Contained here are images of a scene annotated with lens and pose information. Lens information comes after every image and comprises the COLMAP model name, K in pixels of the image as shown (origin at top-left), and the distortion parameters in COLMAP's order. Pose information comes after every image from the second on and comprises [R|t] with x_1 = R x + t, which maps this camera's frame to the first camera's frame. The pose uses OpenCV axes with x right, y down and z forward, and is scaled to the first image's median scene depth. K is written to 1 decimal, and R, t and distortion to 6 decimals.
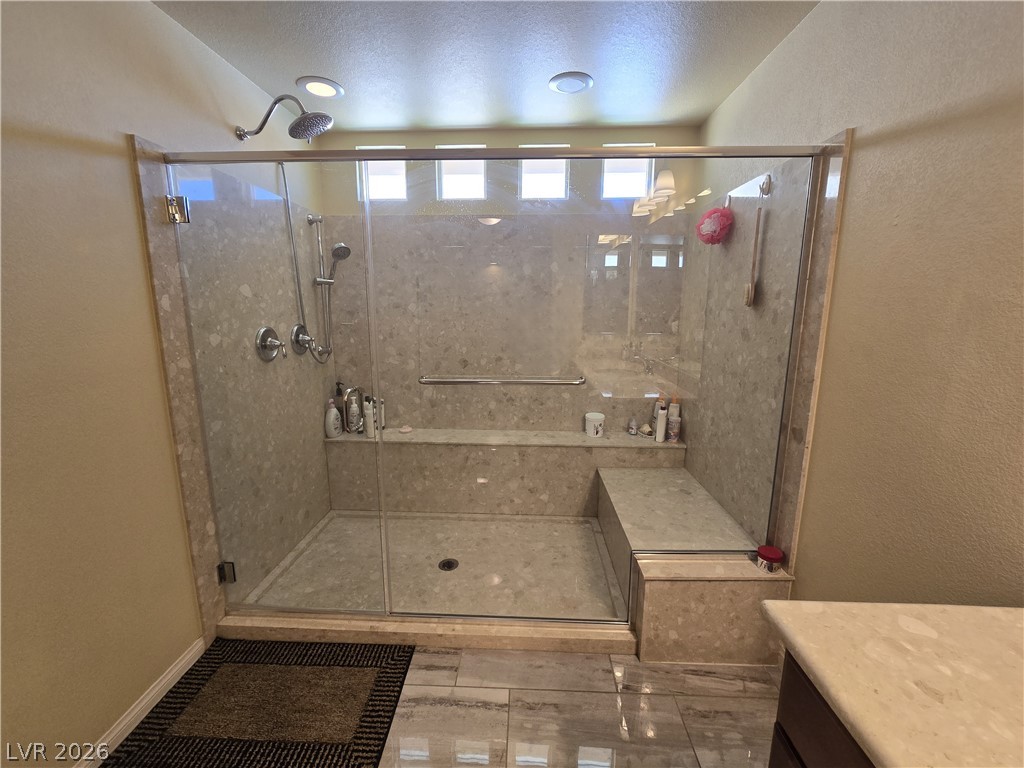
lens RADIAL K [[420.1, 0, 511.4], [0, 420.1, 378.9], [0, 0, 1]] dist [-0.002217, -0.000253]
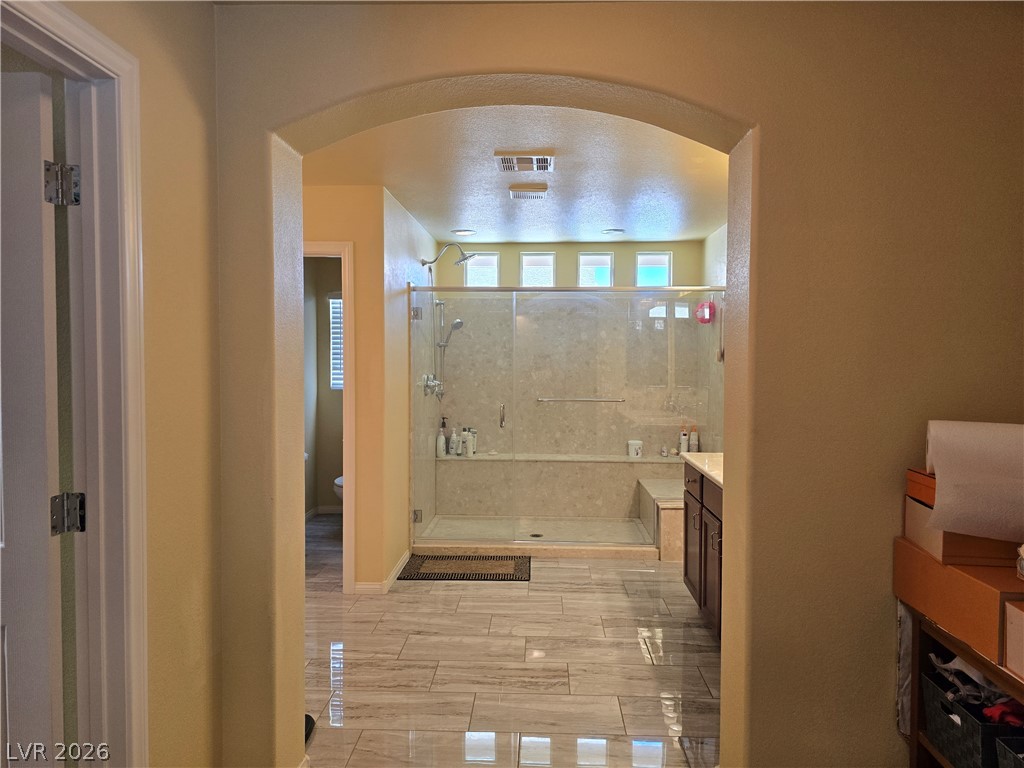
lens RADIAL K [[679.4, 0, 517.6], [0, 679.4, 373.5], [0, 0, 1]] dist [0.072039, -0.007617]
pose [[0.999997, 0.001523, 0.001899, -0.190196], [-0.001214, 0.988184, -0.153265, 0.213825], [-0.002110, 0.153263, 0.988183, -1.235833]]
